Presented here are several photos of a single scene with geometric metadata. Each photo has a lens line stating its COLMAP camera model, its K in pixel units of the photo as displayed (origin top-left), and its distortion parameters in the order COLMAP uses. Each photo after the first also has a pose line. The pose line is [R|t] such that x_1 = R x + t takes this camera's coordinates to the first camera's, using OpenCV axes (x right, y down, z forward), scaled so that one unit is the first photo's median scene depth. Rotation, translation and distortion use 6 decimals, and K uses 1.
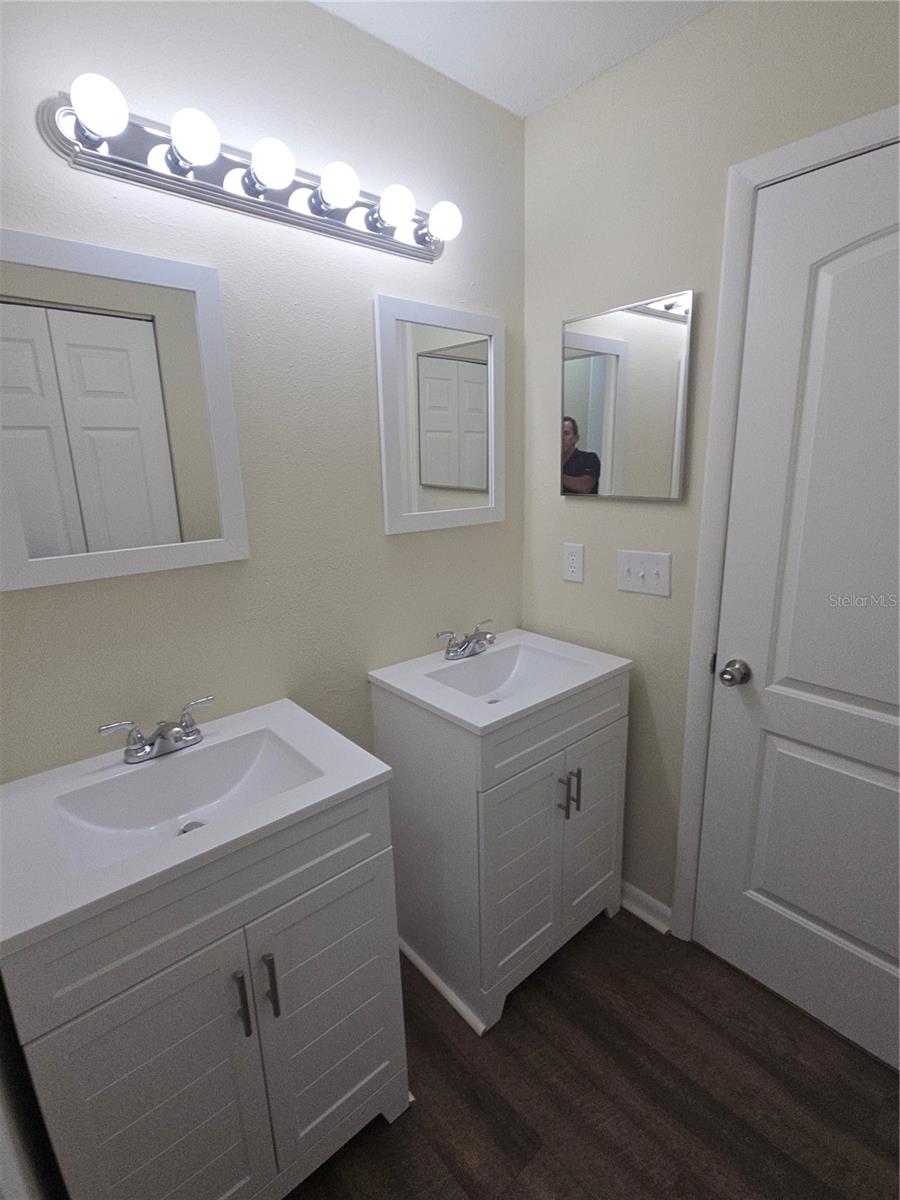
lens RADIAL K [[574.9, 0, 454.1], [0, 574.9, 605.5], [0, 0, 1]] dist [0.000654, 0.000223]
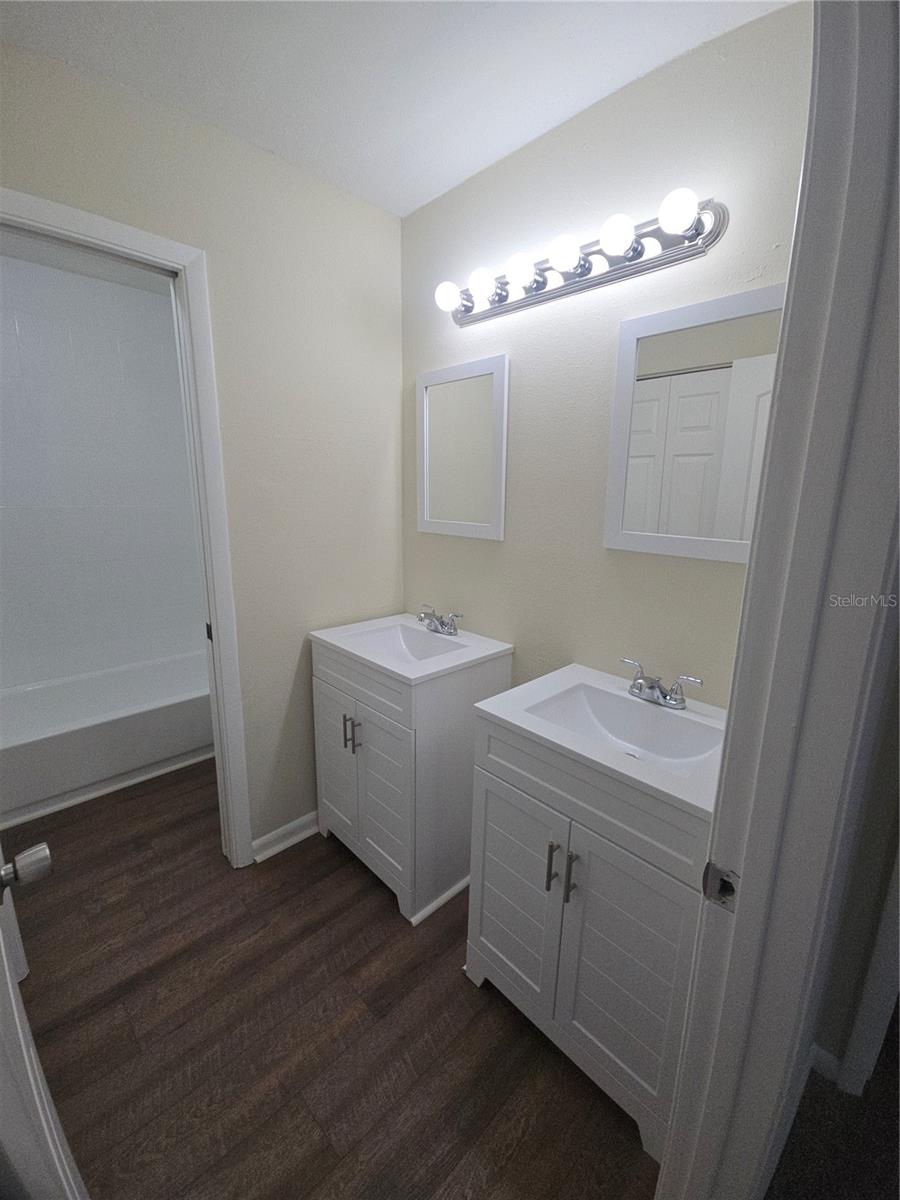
lens RADIAL K [[485.8, 0, 453.6], [0, 485.8, 589.6], [0, 0, 1]] dist [-0.000433, -0.000065]
pose [[0.048208, 0.241034, -0.969319, 0.827363], [-0.252117, 0.941960, 0.221692, -0.193938], [0.966495, 0.233694, 0.106178, 0.710607]]
